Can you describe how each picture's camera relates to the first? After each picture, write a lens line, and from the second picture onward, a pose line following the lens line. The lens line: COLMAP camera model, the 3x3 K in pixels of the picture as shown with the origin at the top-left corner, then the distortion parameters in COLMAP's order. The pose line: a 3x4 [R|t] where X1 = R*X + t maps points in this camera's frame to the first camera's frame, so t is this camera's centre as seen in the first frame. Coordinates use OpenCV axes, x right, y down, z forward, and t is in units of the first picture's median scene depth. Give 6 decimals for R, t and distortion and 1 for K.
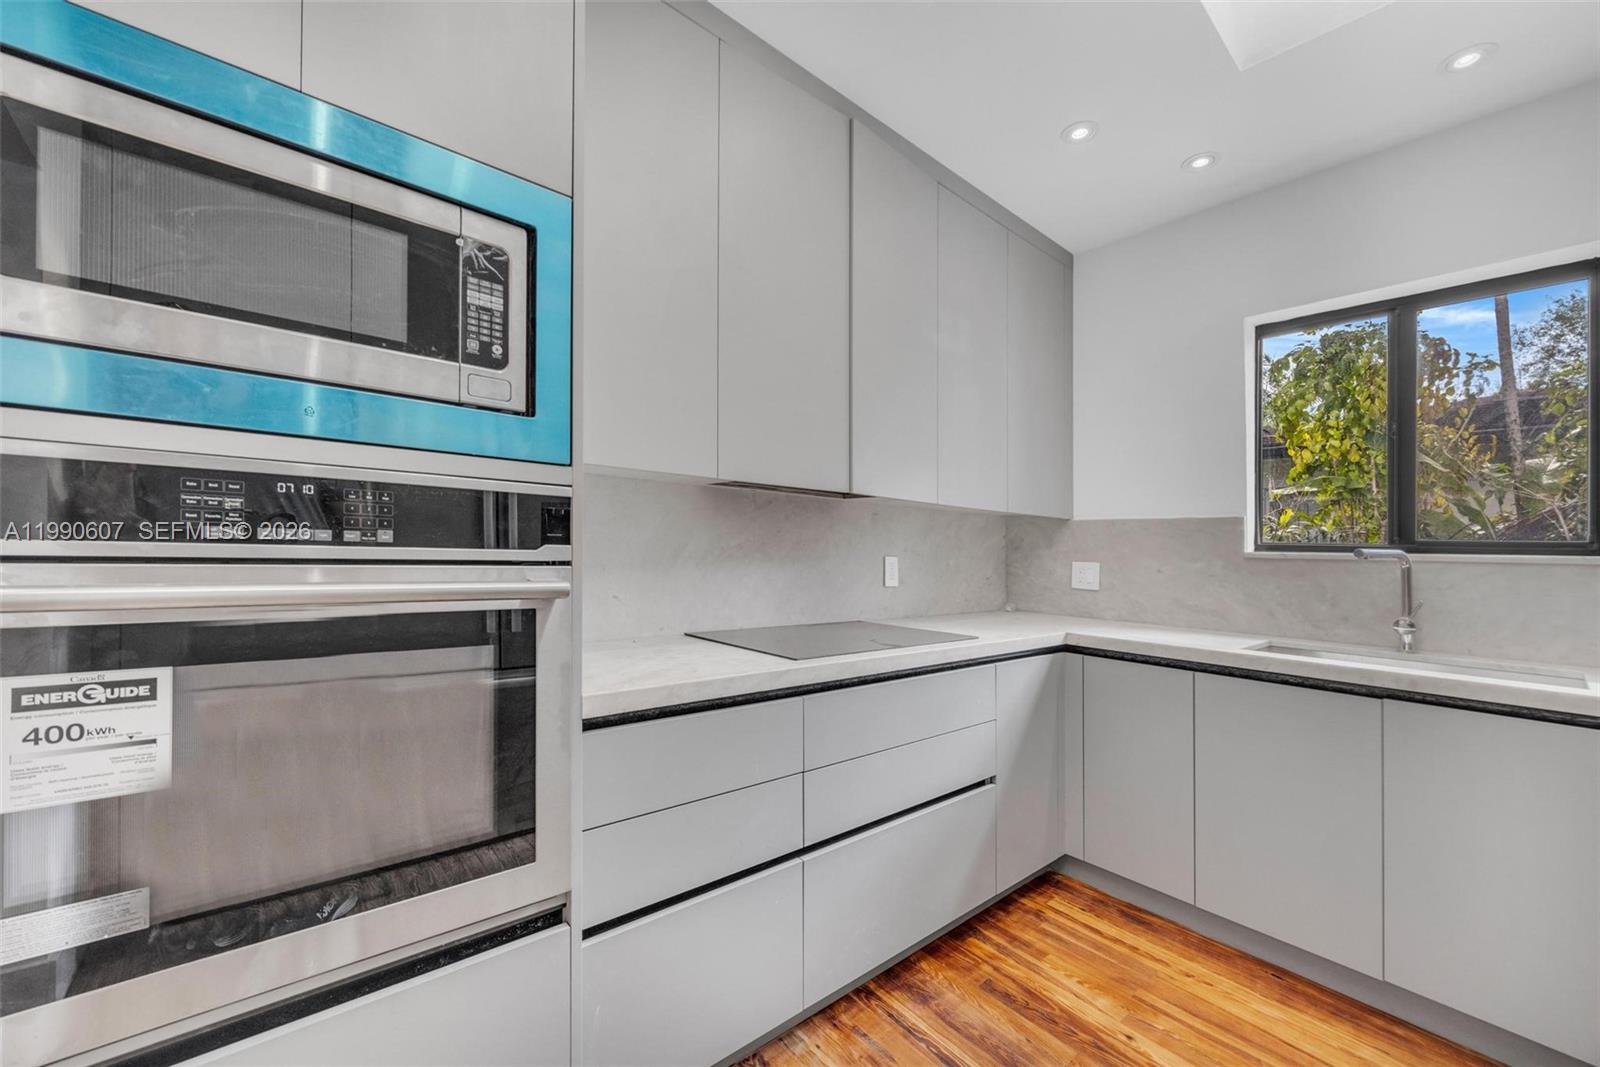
lens RADIAL K [[636.8, 0, 801.3], [0, 636.8, 543.3], [0, 0, 1]] dist [0.001362, 0.000116]
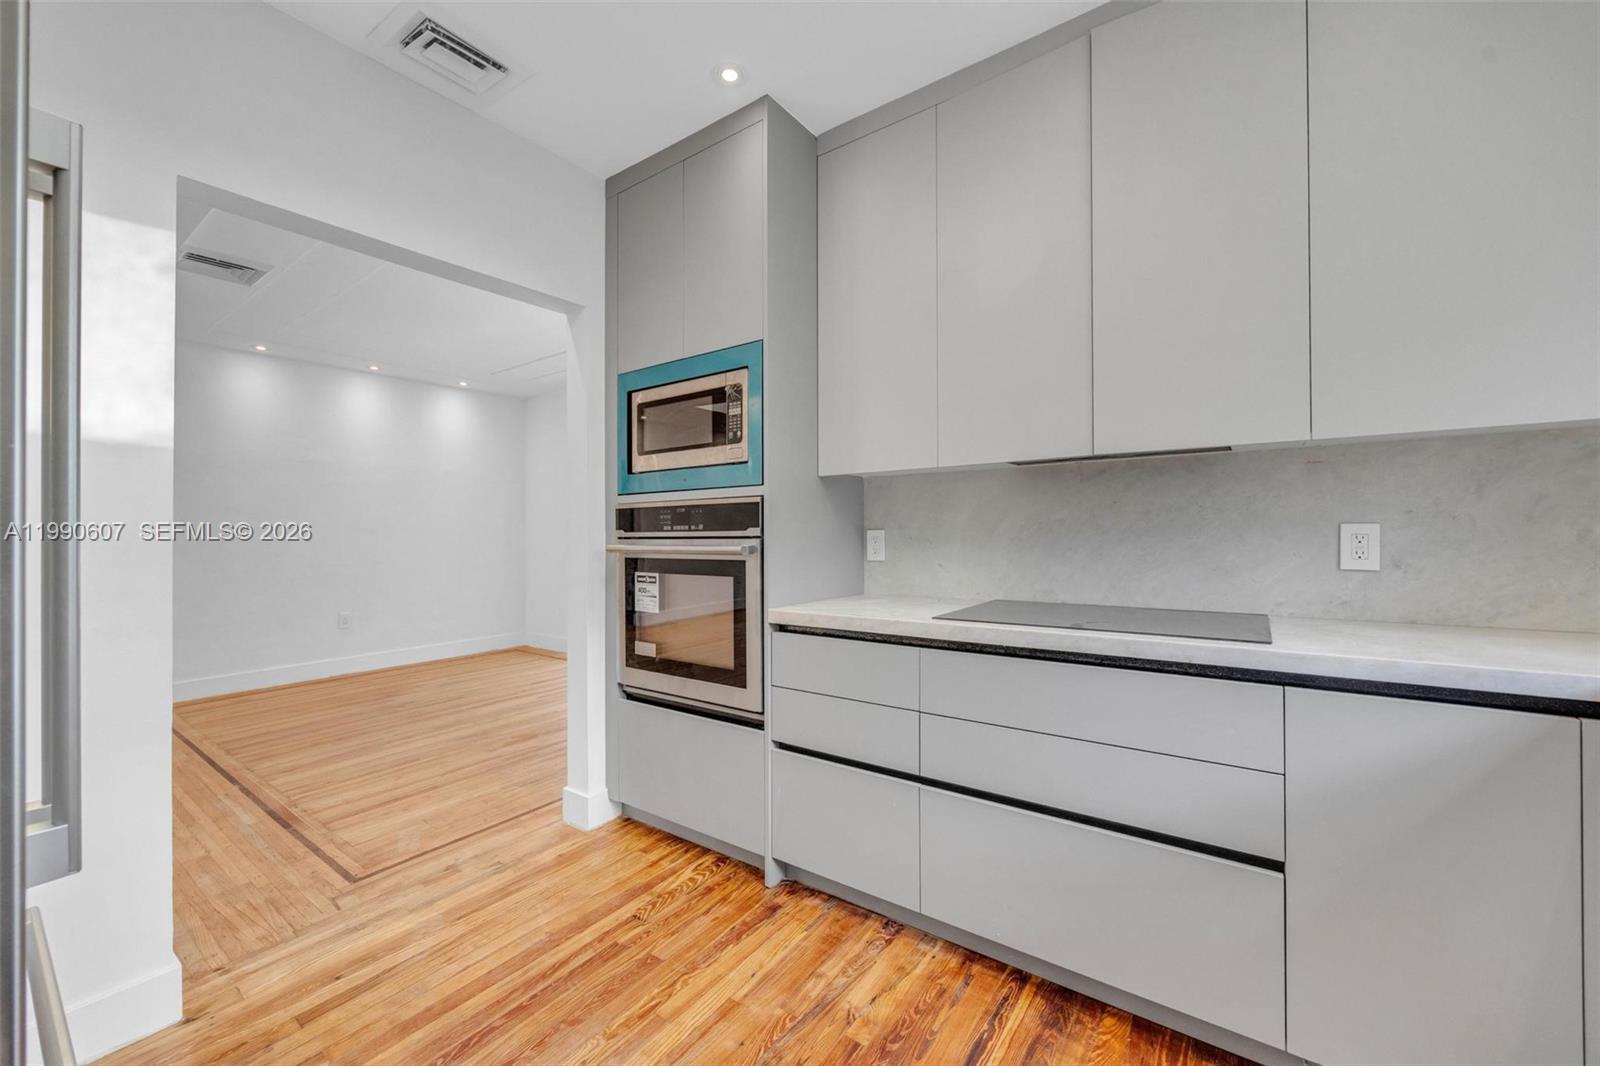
lens RADIAL K [[647.6, 0, 796.6], [0, 647.6, 526.1], [0, 0, 1]] dist [-0.001427, -0.000118]
pose [[0.205630, -0.038061, -0.977889, 1.552812], [0.029717, 0.999025, -0.032635, 0.065005], [0.978178, -0.022349, 0.206561, 0.731499]]
